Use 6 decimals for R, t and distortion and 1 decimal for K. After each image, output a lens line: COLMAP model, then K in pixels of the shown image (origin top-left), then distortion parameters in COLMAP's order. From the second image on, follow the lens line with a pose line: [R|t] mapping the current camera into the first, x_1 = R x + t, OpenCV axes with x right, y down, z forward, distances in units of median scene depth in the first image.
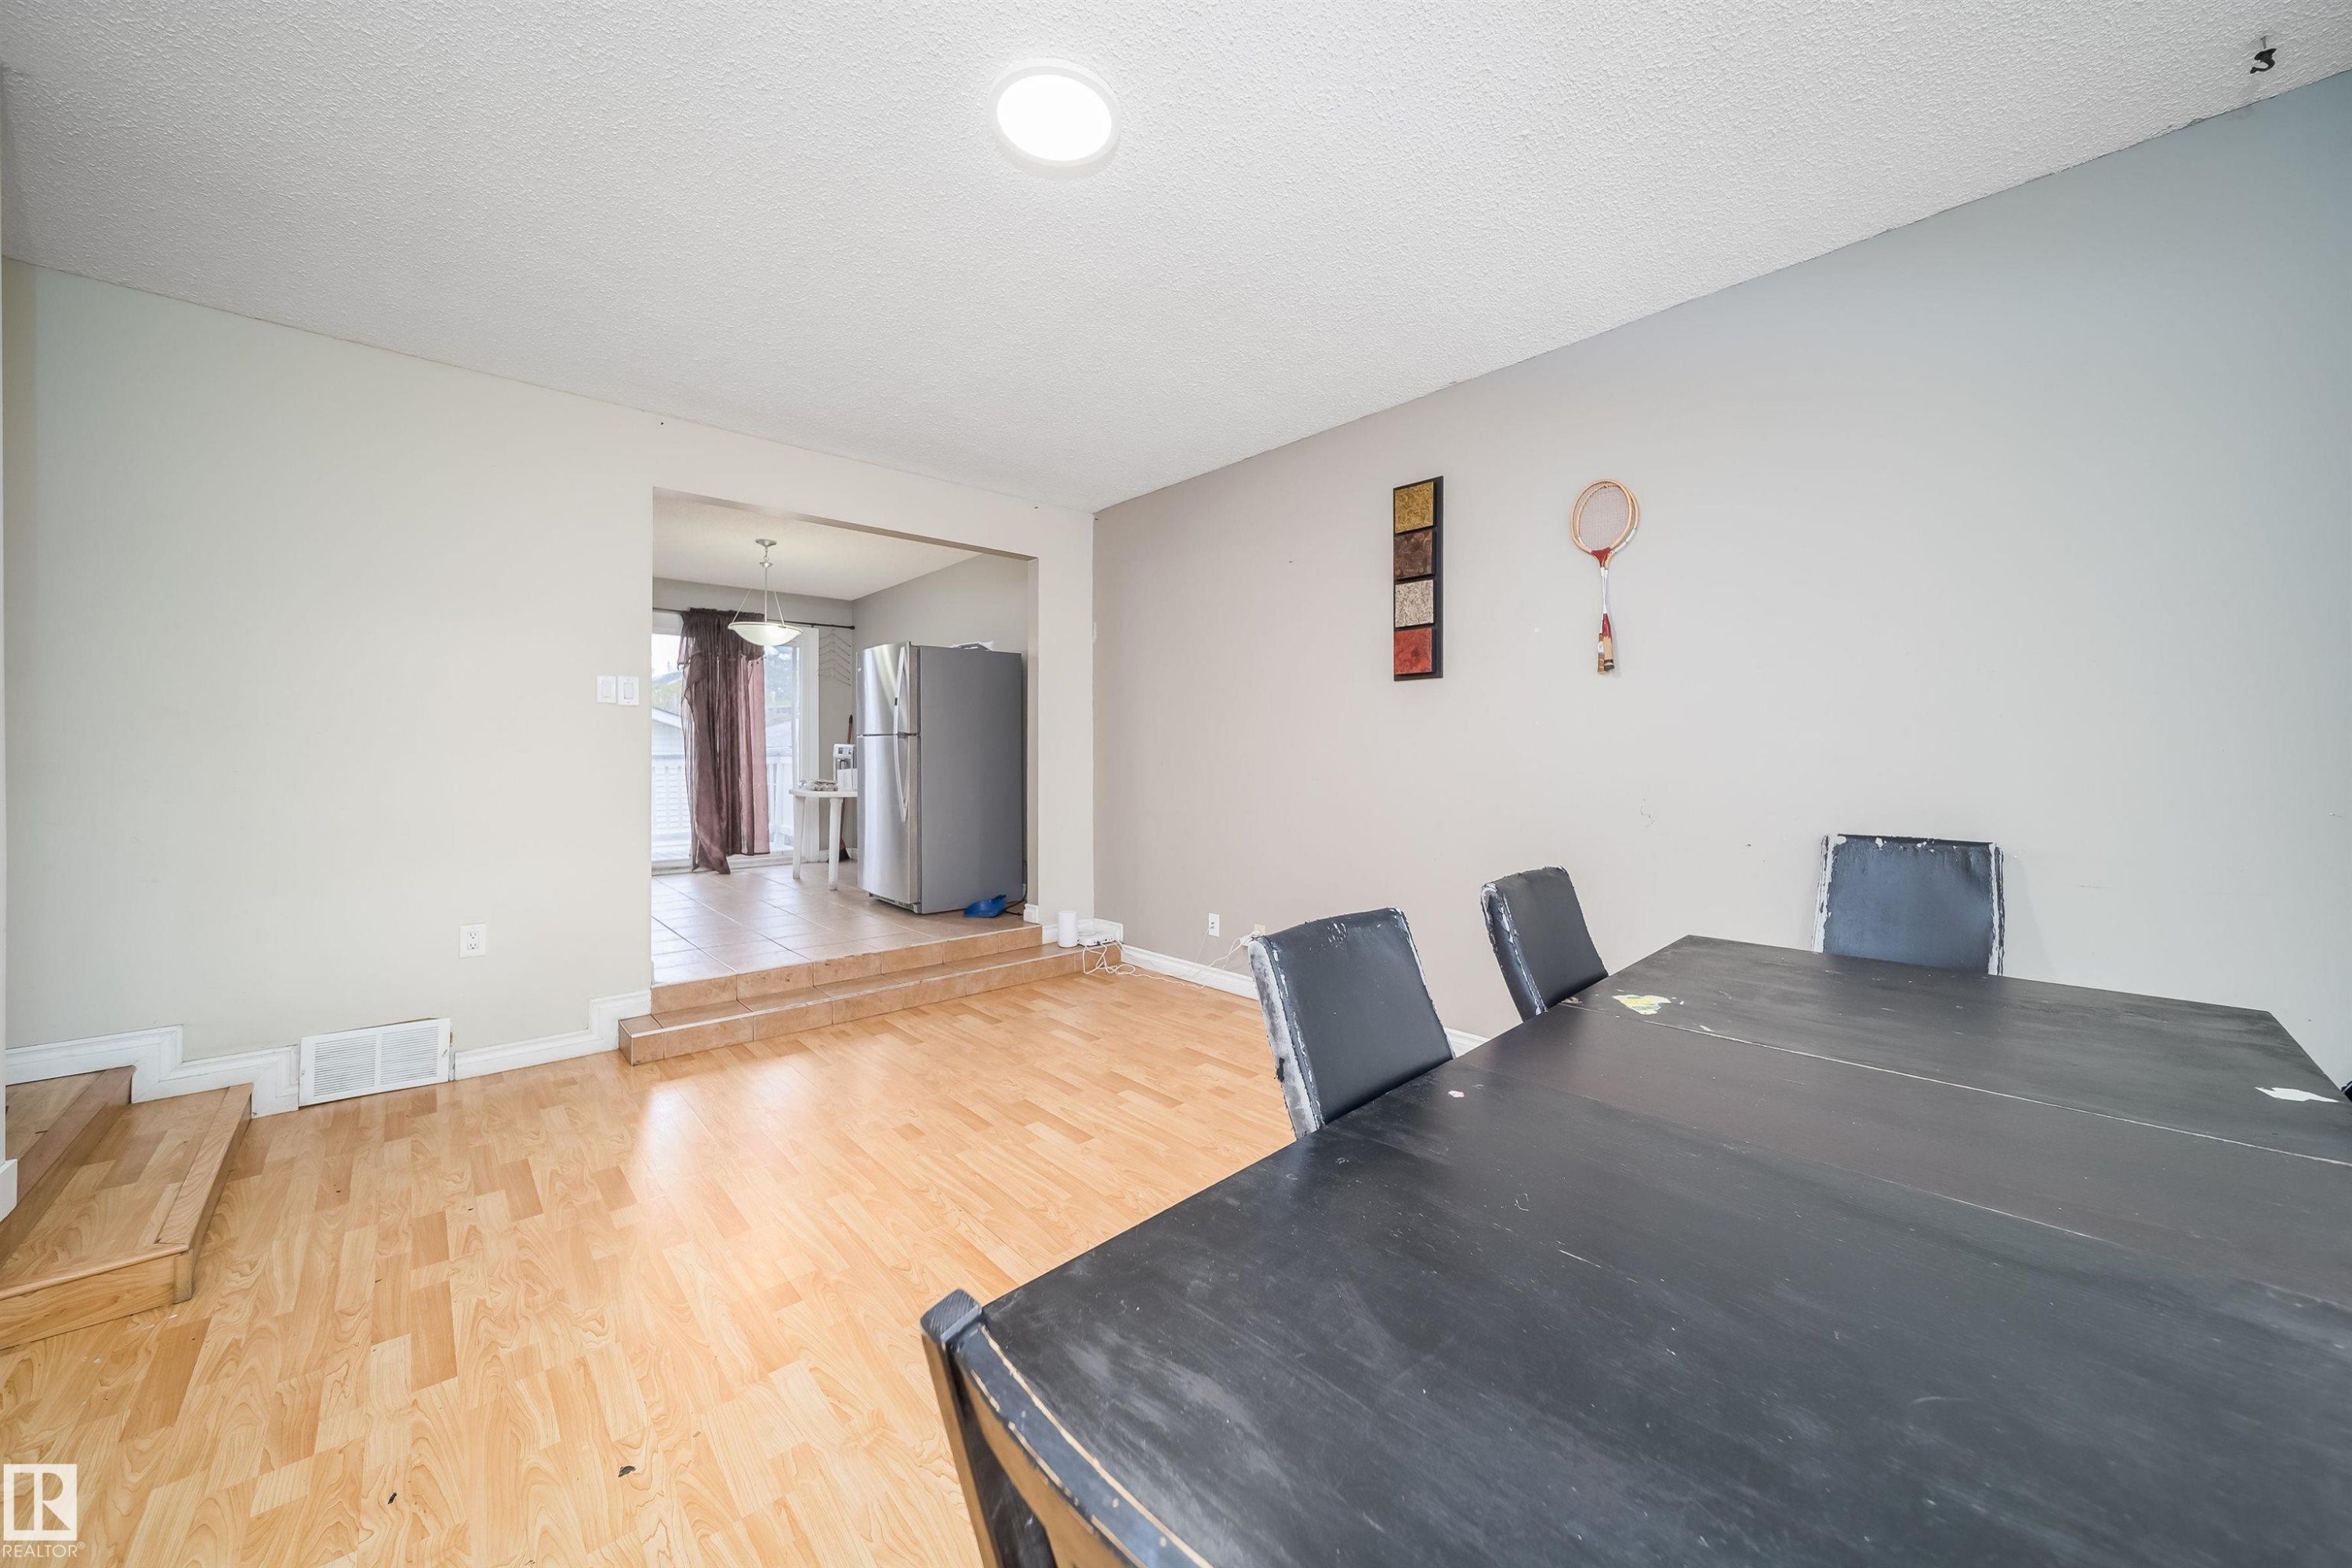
lens RADIAL K [[836.6, 0, 1180.1], [0, 836.6, 784.7], [0, 0, 1]] dist [-0.001129, -0.000351]
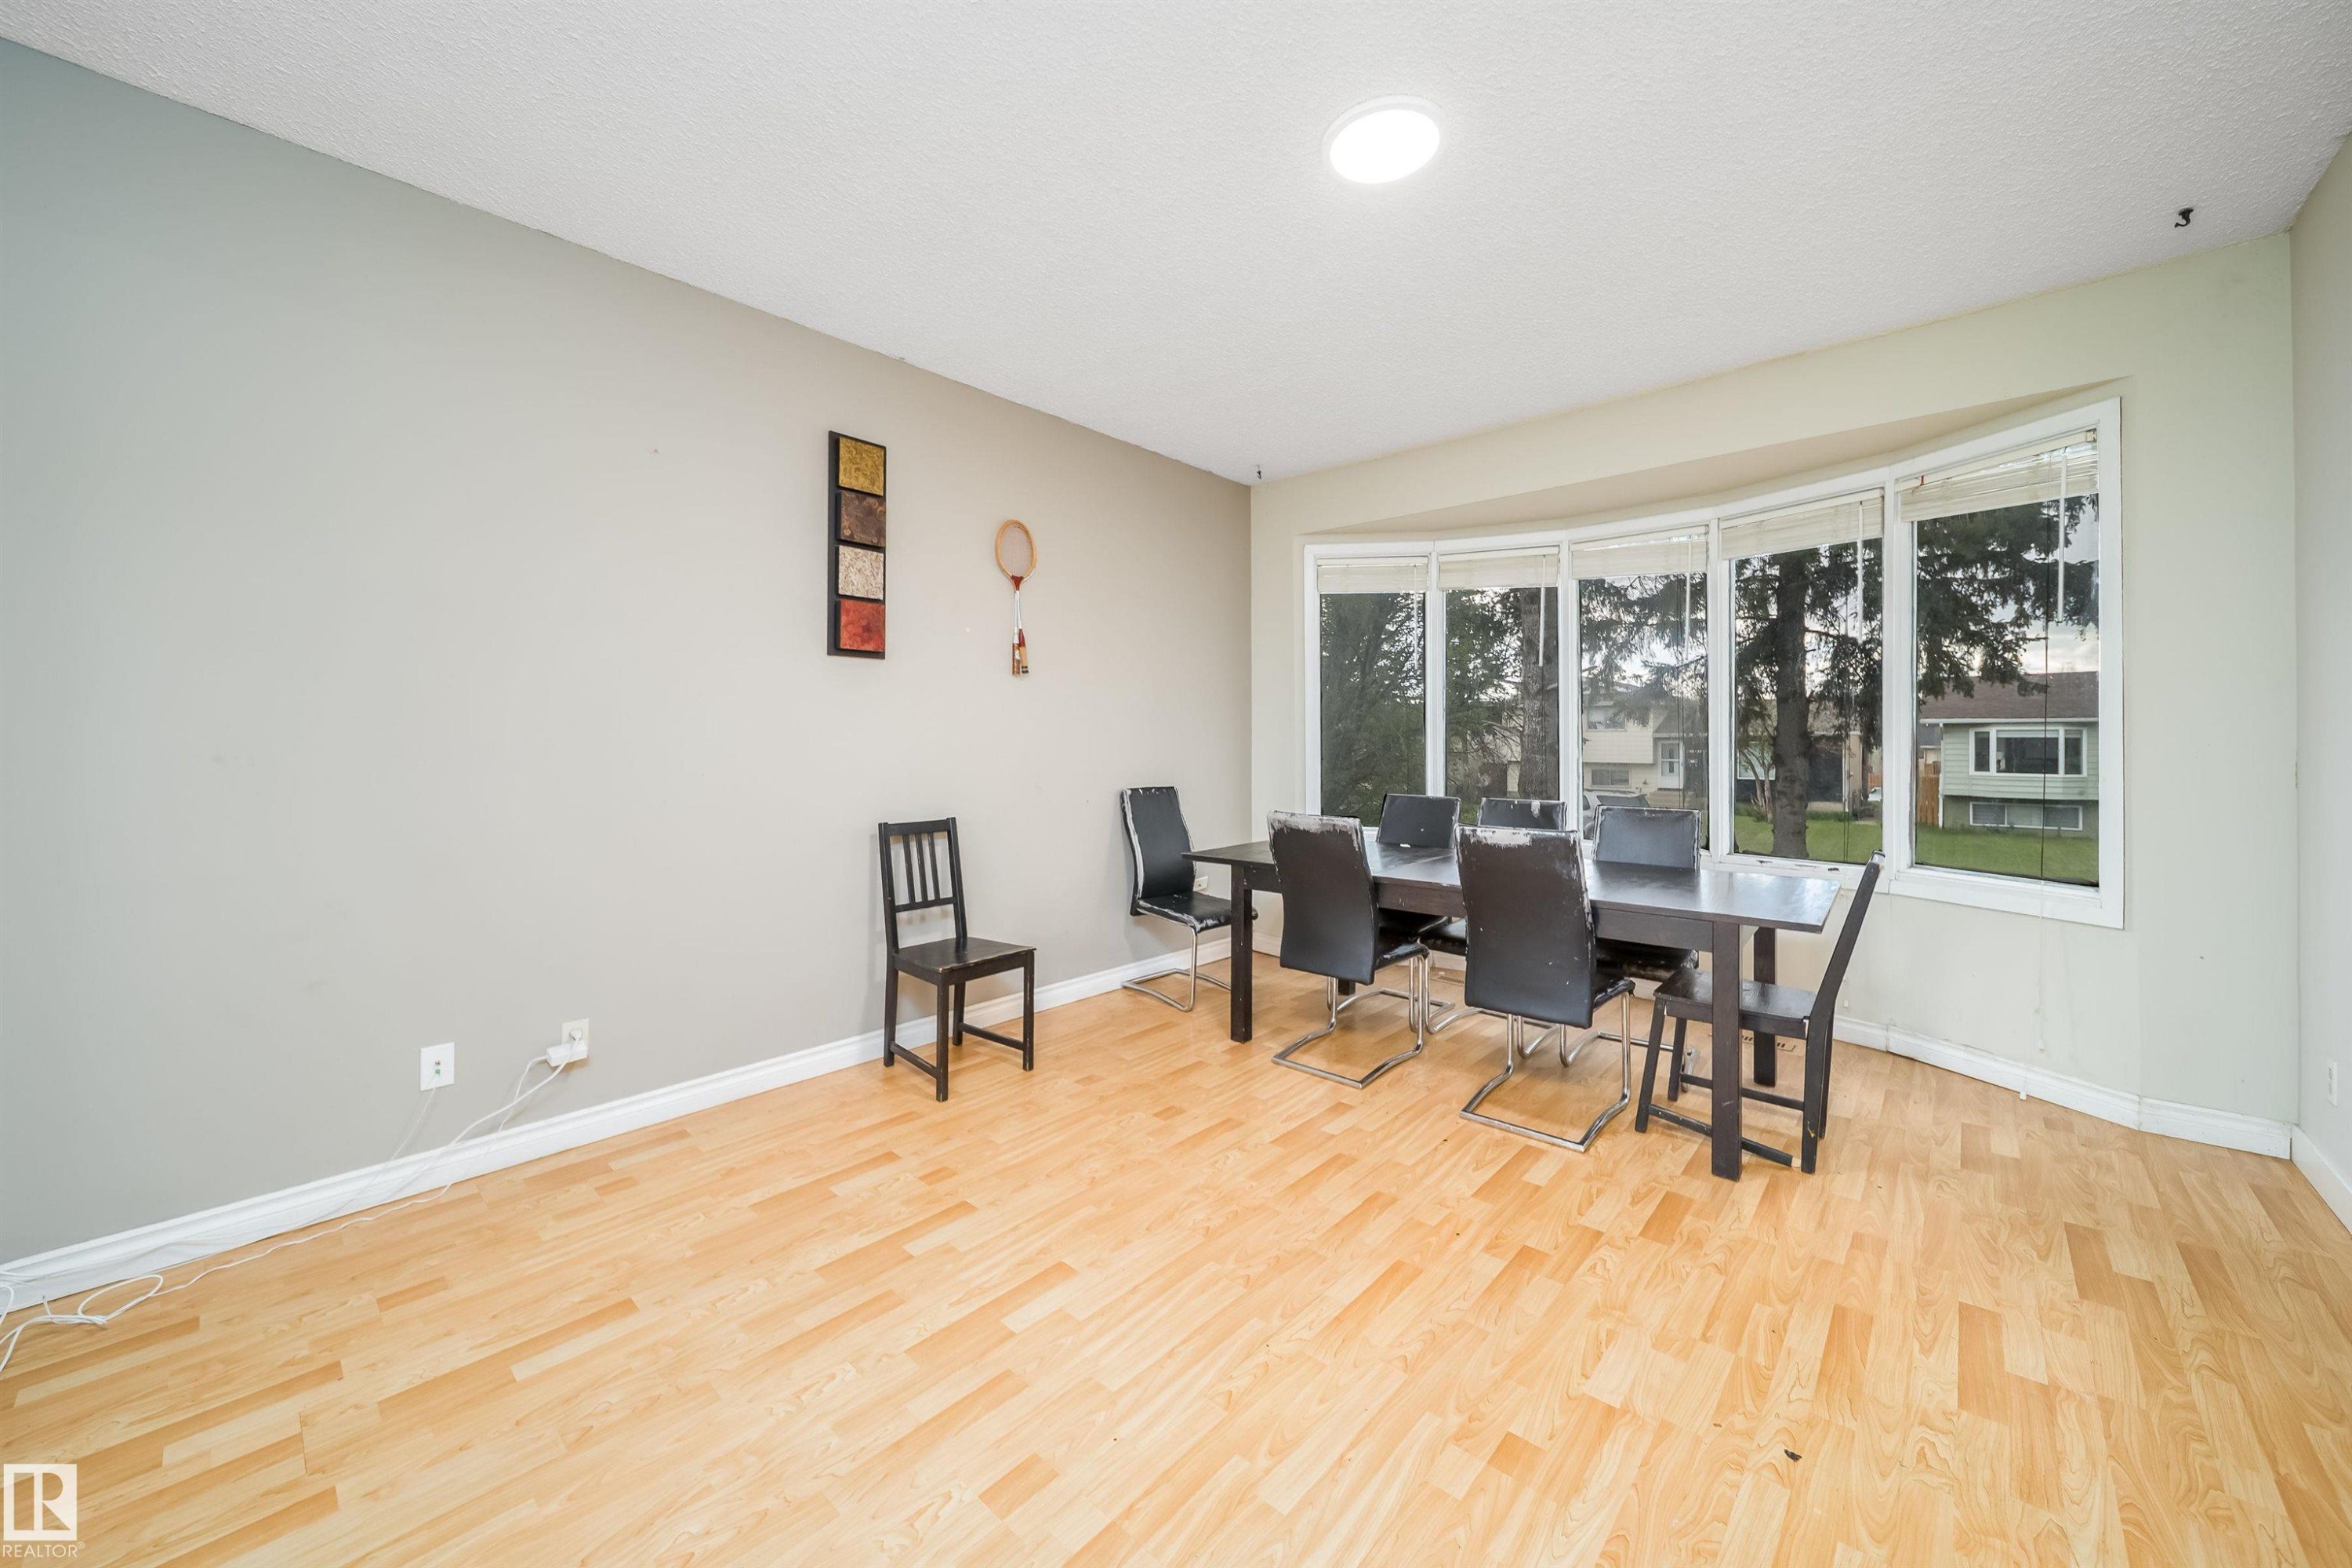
lens RADIAL K [[853.8, 0, 1169.8], [0, 853.8, 757.8], [0, 0, 1]] dist [0.000042, -0.000222]
pose [[-0.075086, -0.019991, 0.996977, -0.786960], [0.033424, 0.999187, 0.022552, -0.031841], [-0.996617, 0.035017, -0.074357, 0.874892]]
